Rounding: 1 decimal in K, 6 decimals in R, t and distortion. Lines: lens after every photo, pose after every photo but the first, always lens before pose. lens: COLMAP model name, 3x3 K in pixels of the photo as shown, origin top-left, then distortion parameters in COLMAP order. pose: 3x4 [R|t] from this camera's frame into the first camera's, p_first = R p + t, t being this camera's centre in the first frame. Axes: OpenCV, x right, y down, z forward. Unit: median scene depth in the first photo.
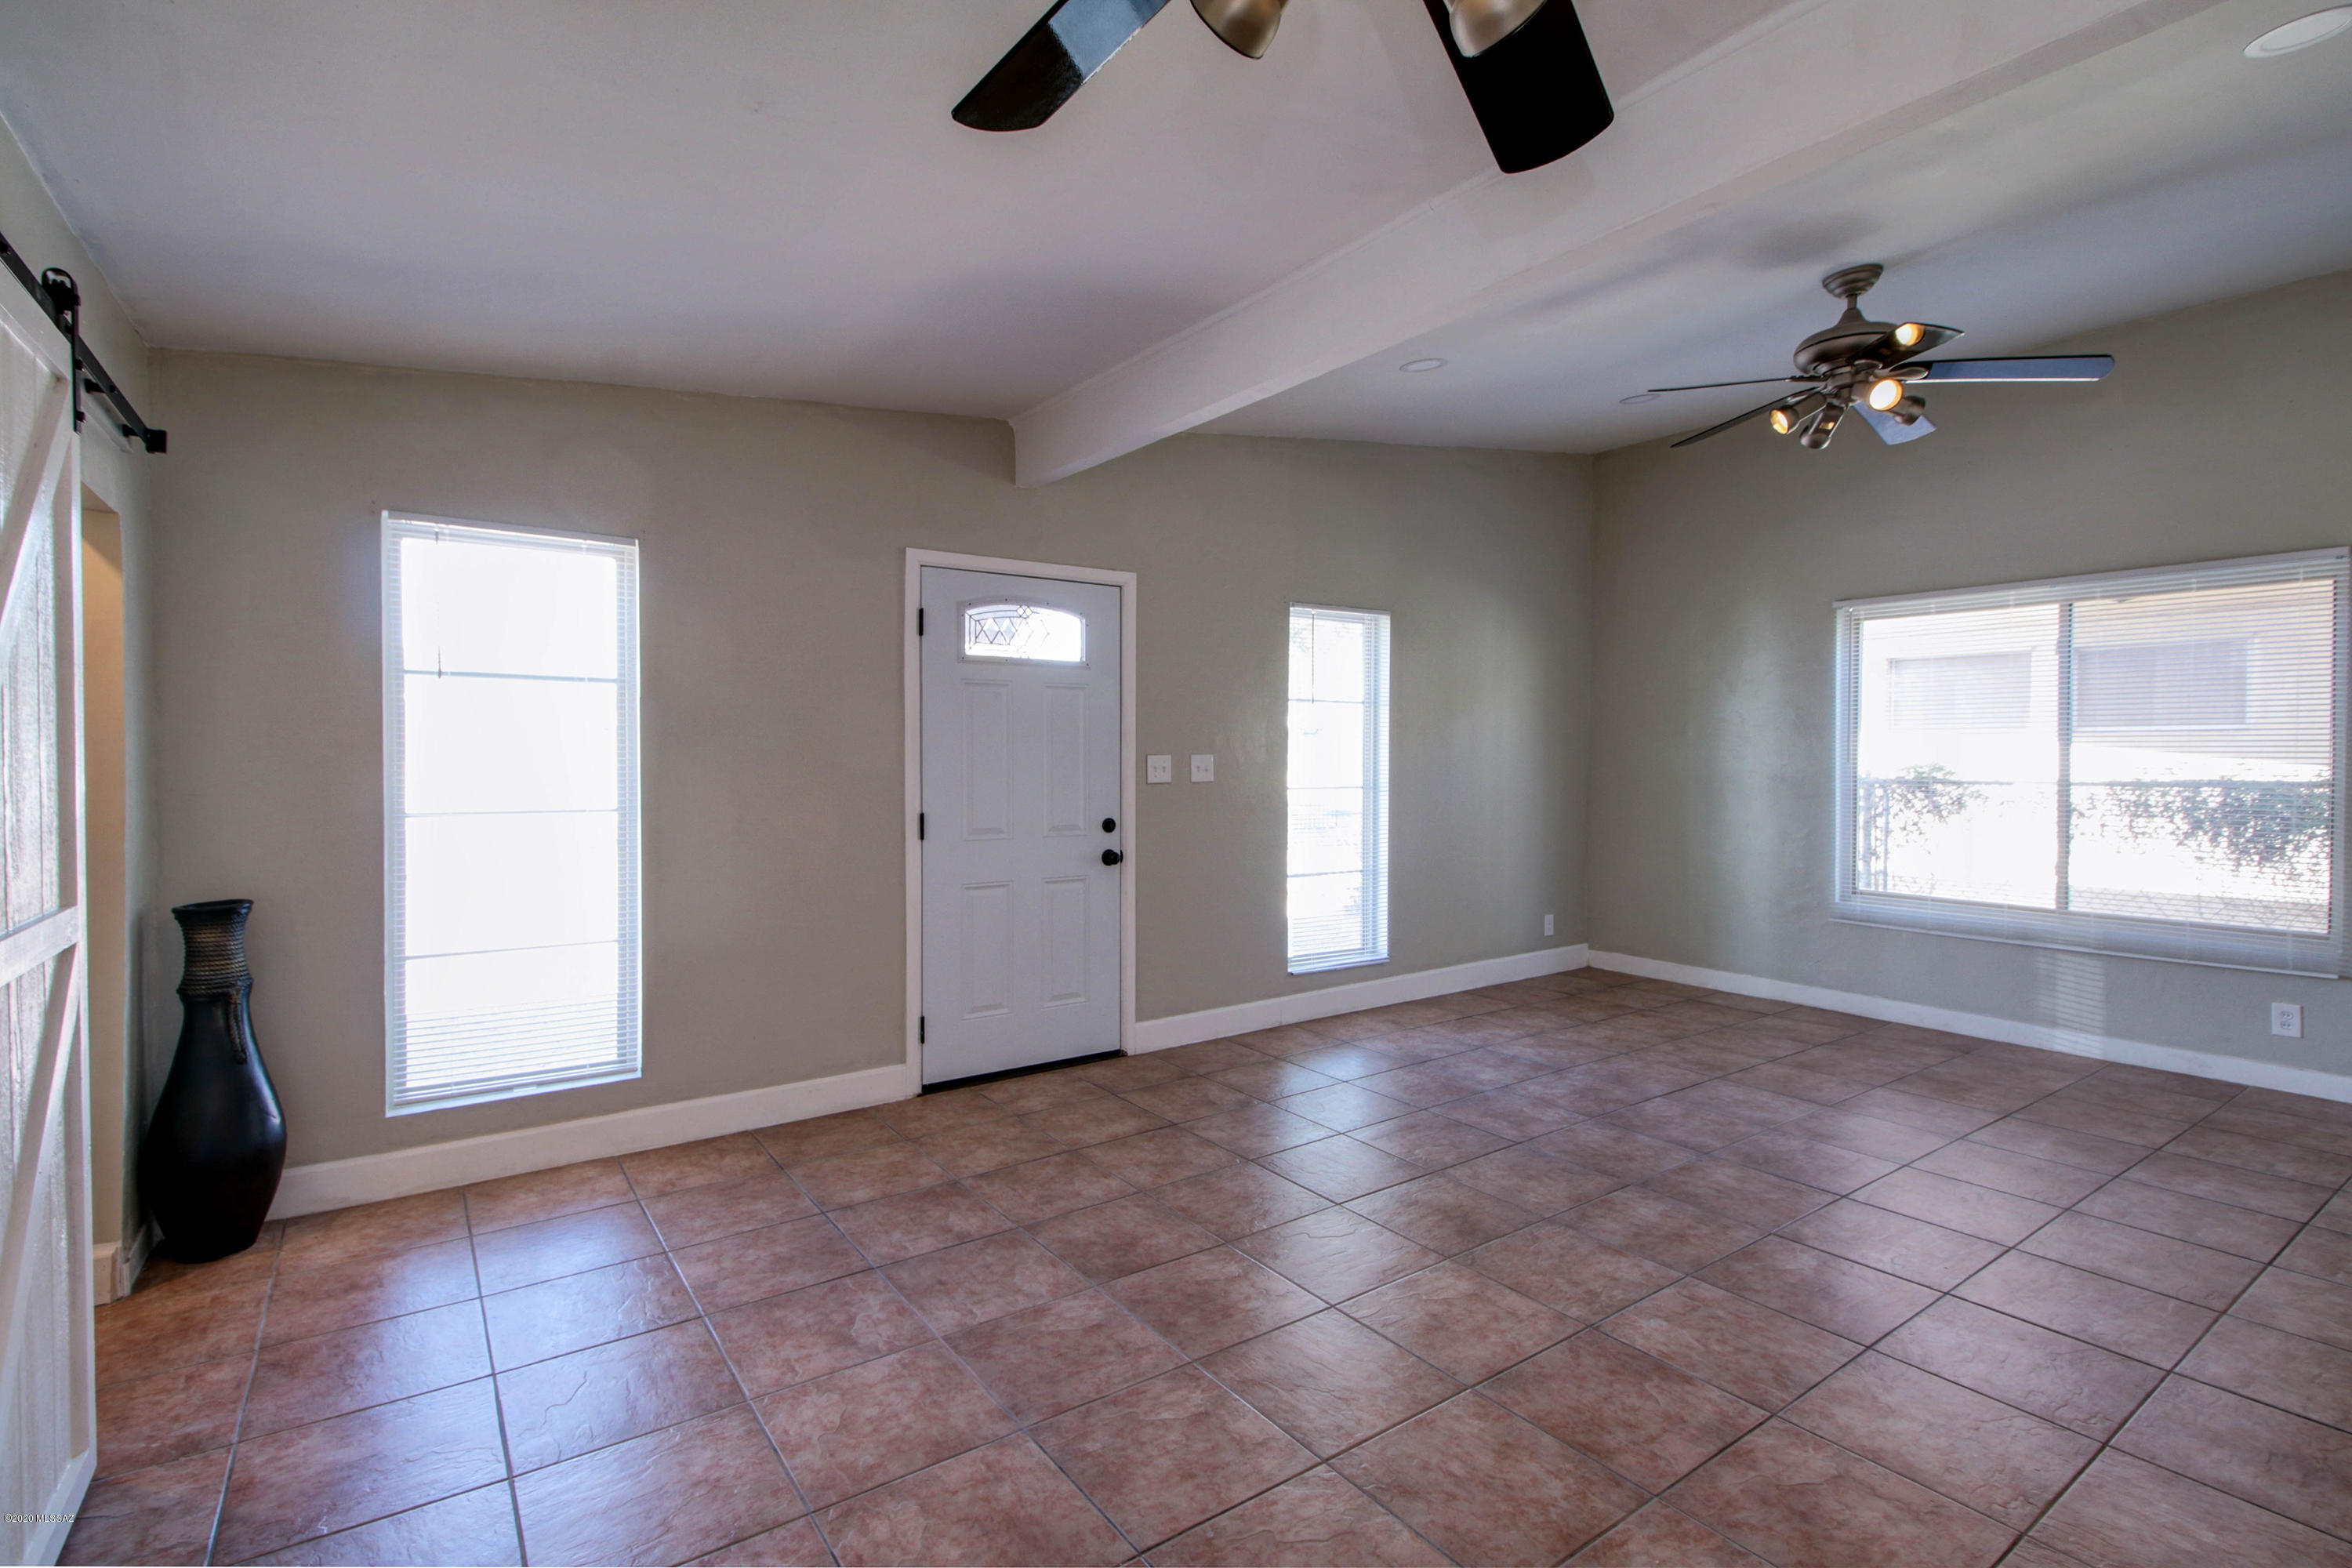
lens RADIAL K [[1100.4, 0, 1165.6], [0, 1100.4, 778.4], [0, 0, 1]] dist [0.031569, -0.016161]
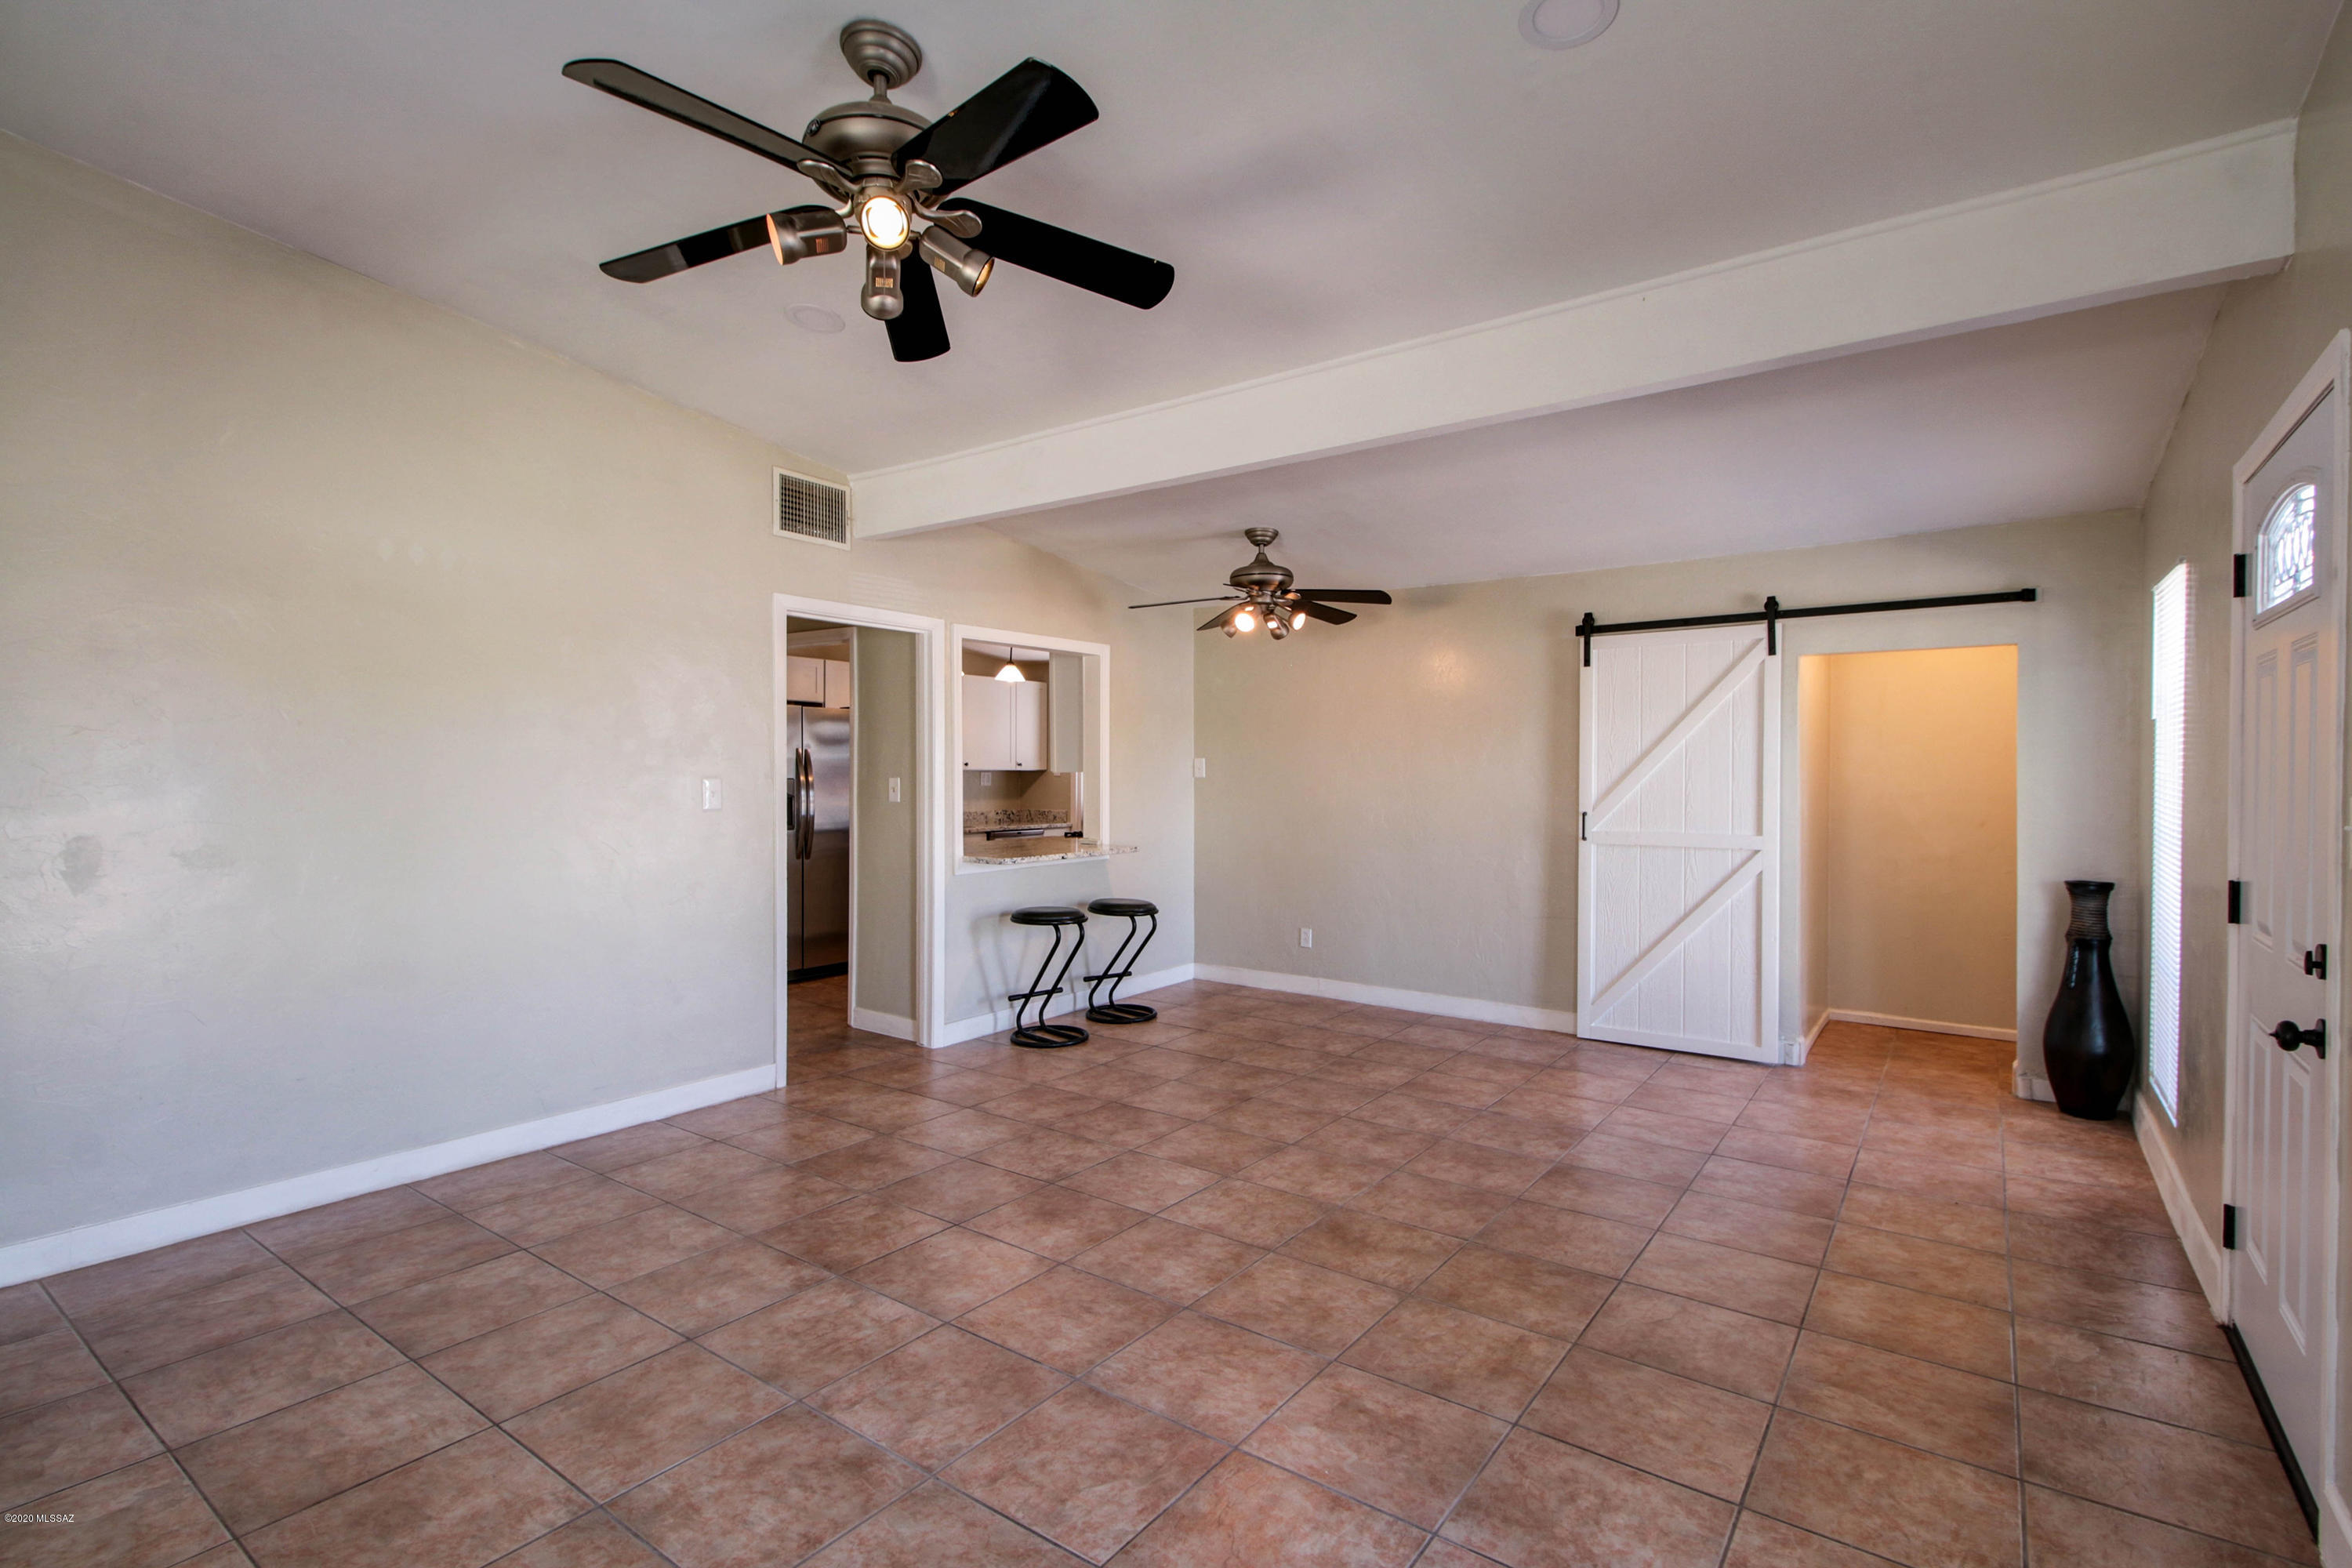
lens RADIAL K [[1100.4, 0, 1165.6], [0, 1100.4, 778.4], [0, 0, 1]] dist [0.031569, -0.016161]
pose [[-0.946932, -0.001730, -0.321430, 0.605589], [-0.011090, 0.999566, 0.027289, -0.040563], [0.321244, 0.029405, -0.946540, 1.525234]]
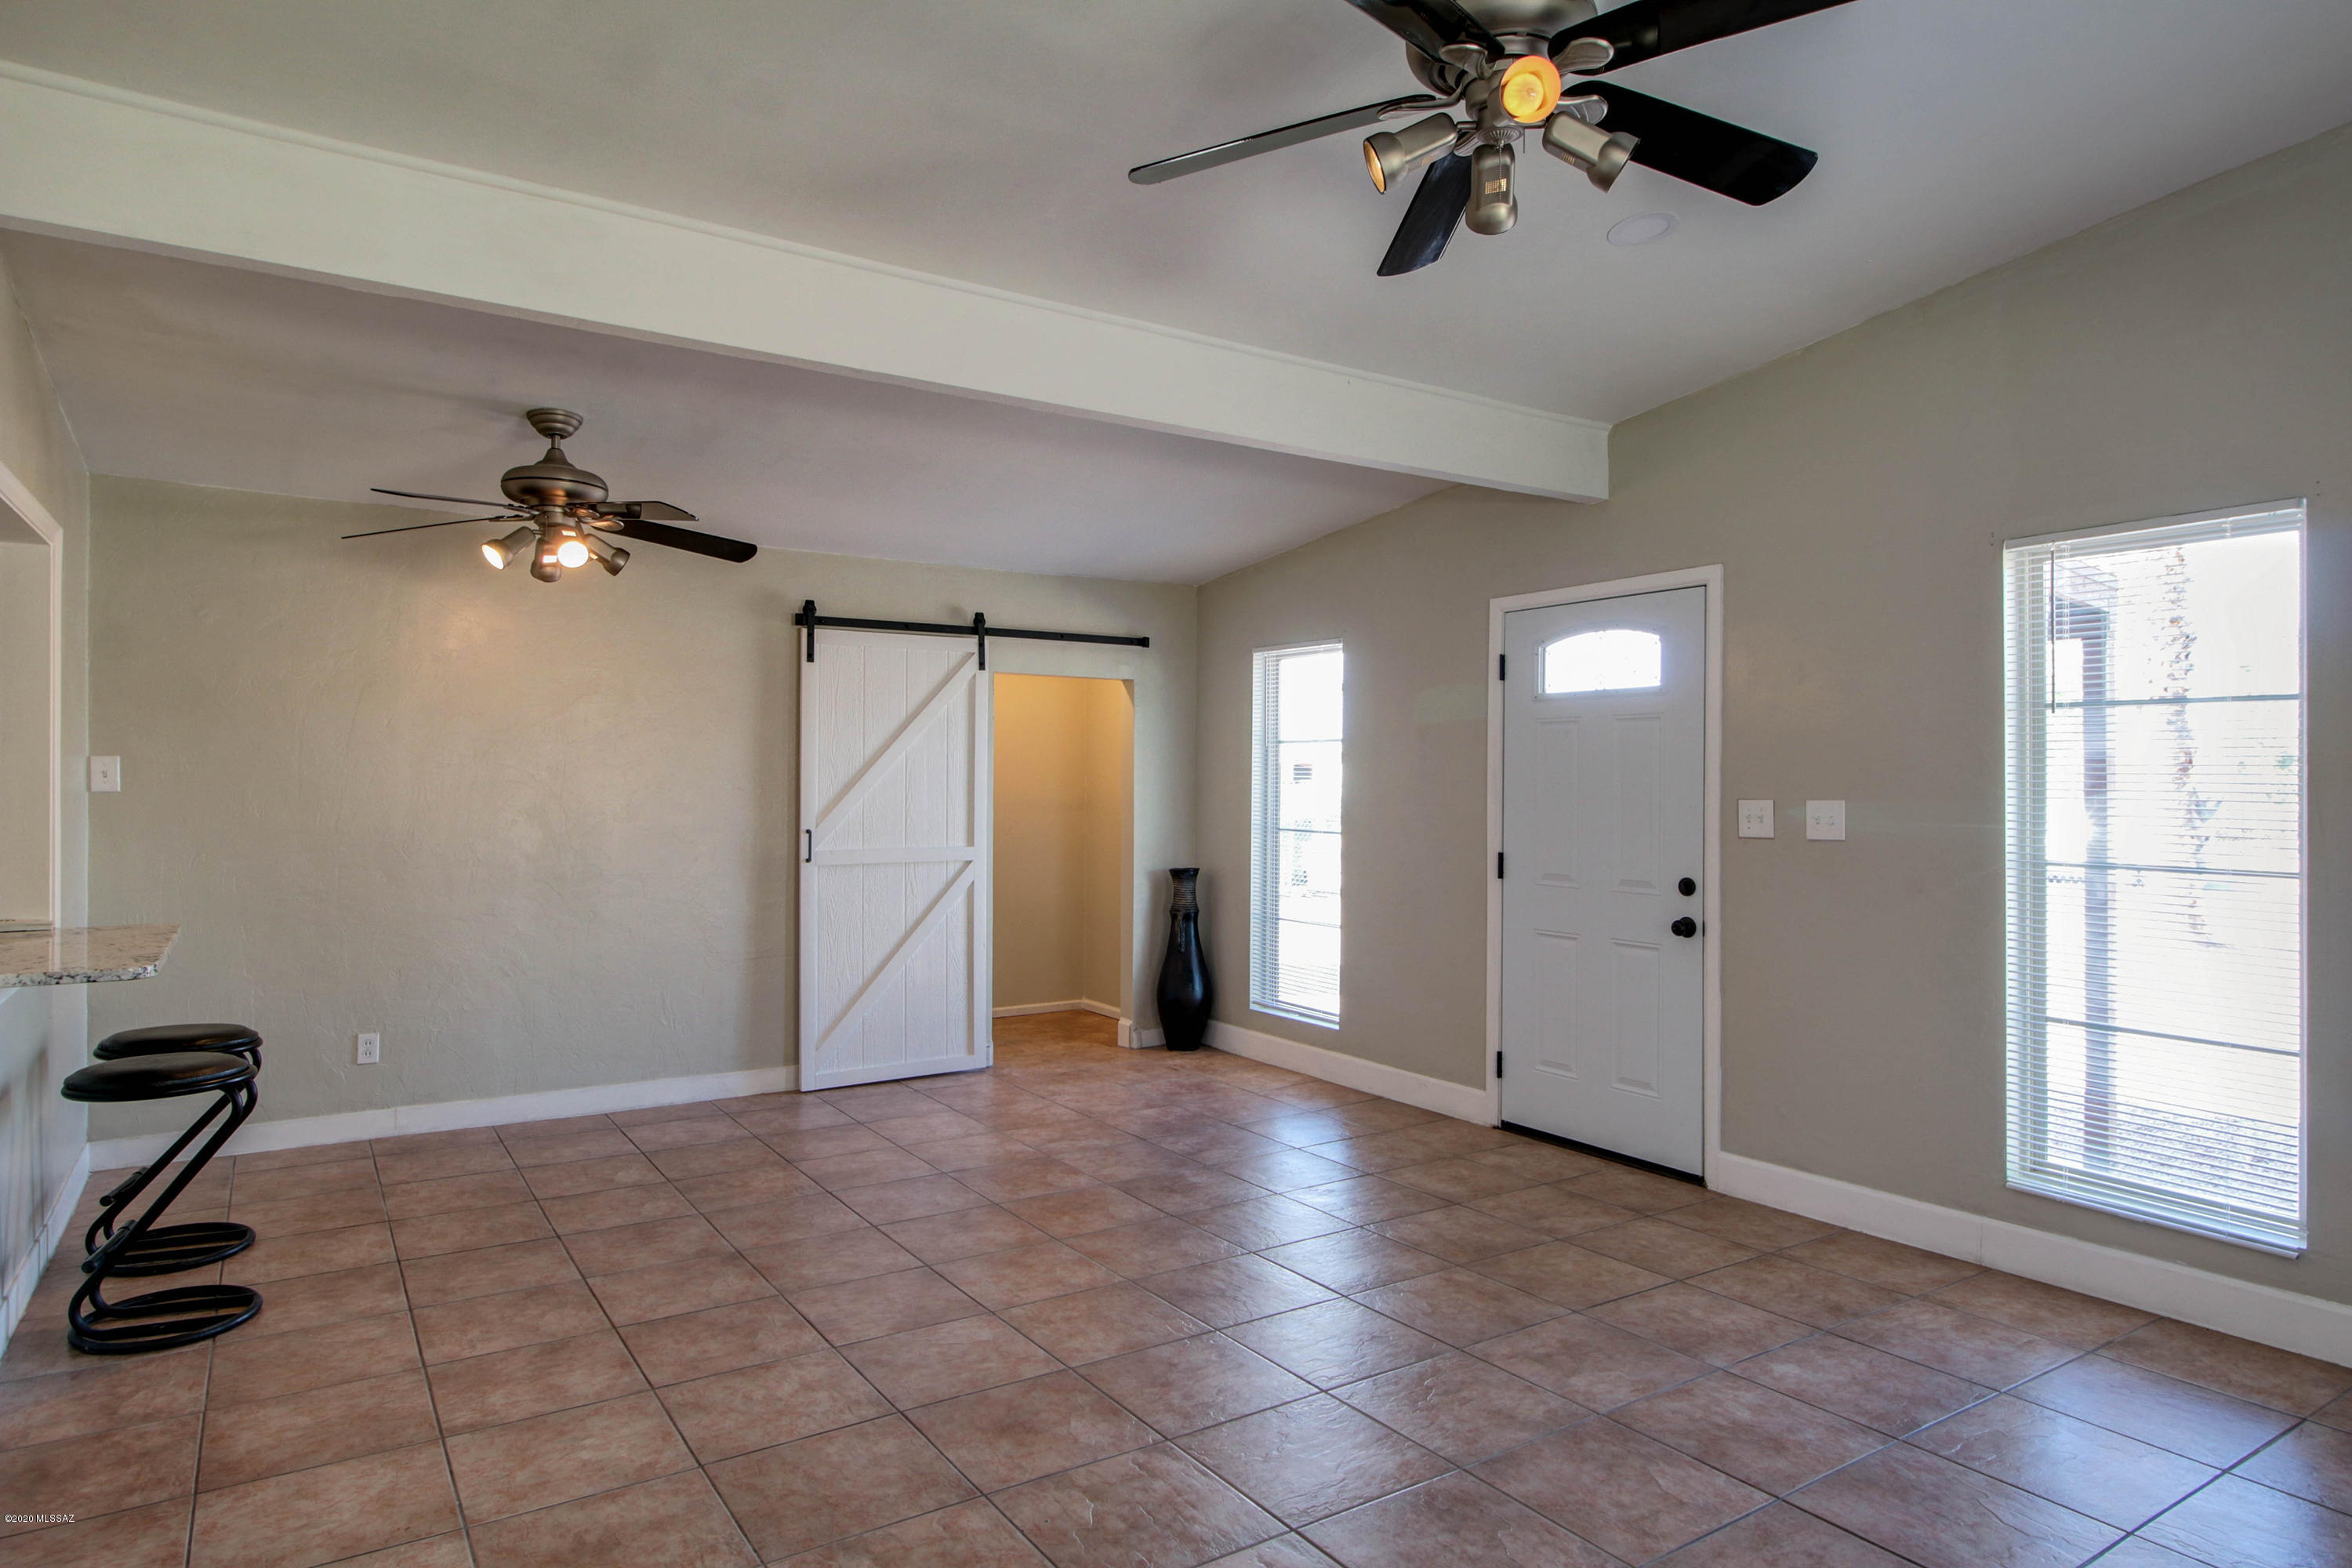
lens RADIAL K [[1355.7, 0, 1175.0], [0, 1355.7, 773.7], [0, 0, 1]] dist [0.006981, 0.000027]
pose [[-0.031385, -0.008695, -0.999470, 1.143673], [-0.027621, 0.999588, -0.007829, -0.025878], [0.999126, 0.027361, -0.031613, 0.797823]]
